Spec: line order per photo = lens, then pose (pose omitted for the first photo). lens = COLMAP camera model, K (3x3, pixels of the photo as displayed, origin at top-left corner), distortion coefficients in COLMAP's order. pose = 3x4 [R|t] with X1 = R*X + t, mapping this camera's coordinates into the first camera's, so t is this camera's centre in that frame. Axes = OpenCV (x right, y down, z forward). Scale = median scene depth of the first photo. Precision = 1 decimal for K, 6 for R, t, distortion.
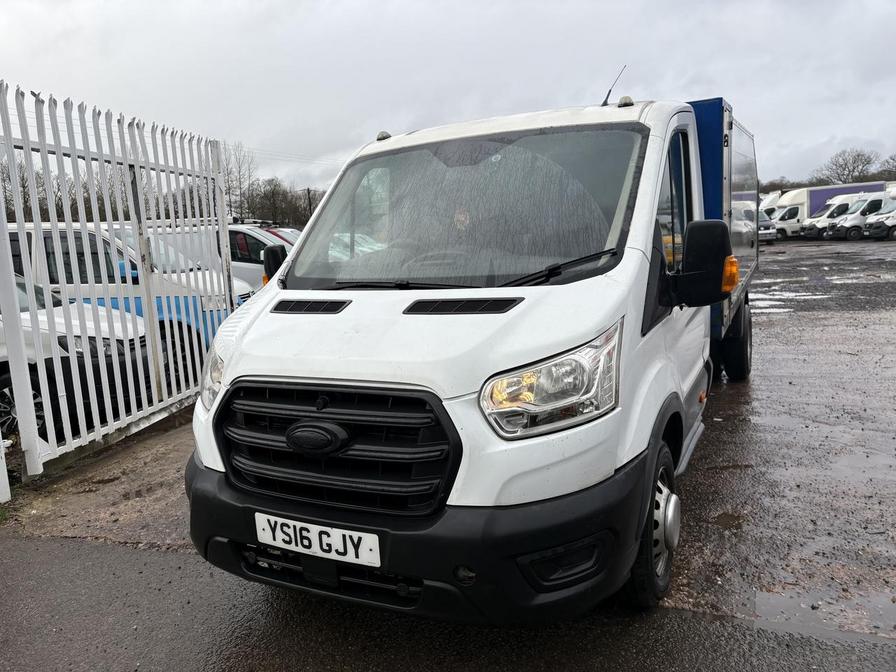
lens RADIAL K [[675.7, 0, 447.5], [0, 675.7, 333.6], [0, 0, 1]] dist [0.037338, -0.014034]
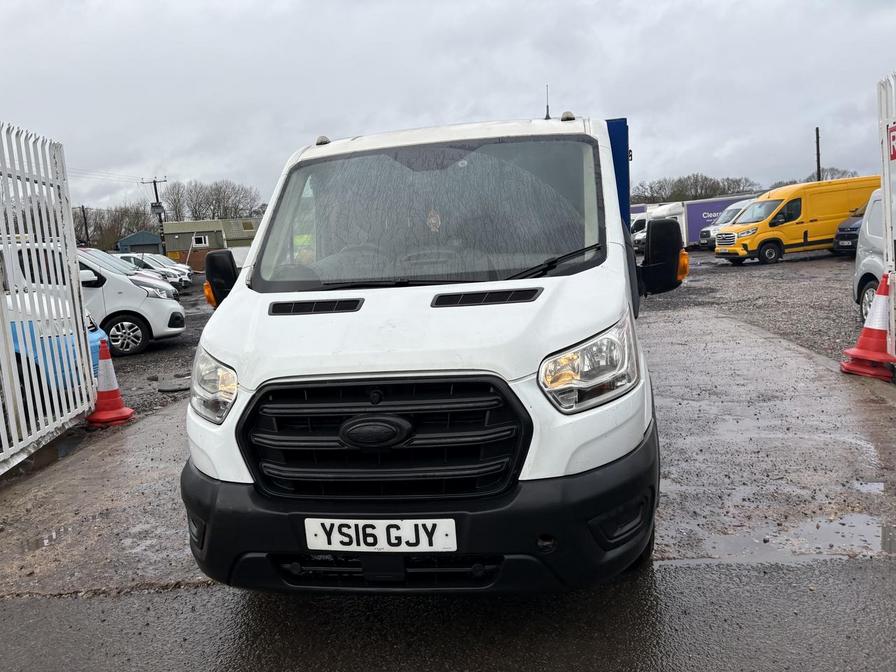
lens RADIAL K [[675.7, 0, 449.7], [0, 675.7, 331.0], [0, 0, 1]] dist [0.037338, -0.014034]
pose [[0.952665, -0.048793, 0.300081, -0.329521], [0.059146, 0.997923, -0.025507, 0.032478], [-0.298213, 0.042048, 0.953573, 0.013132]]
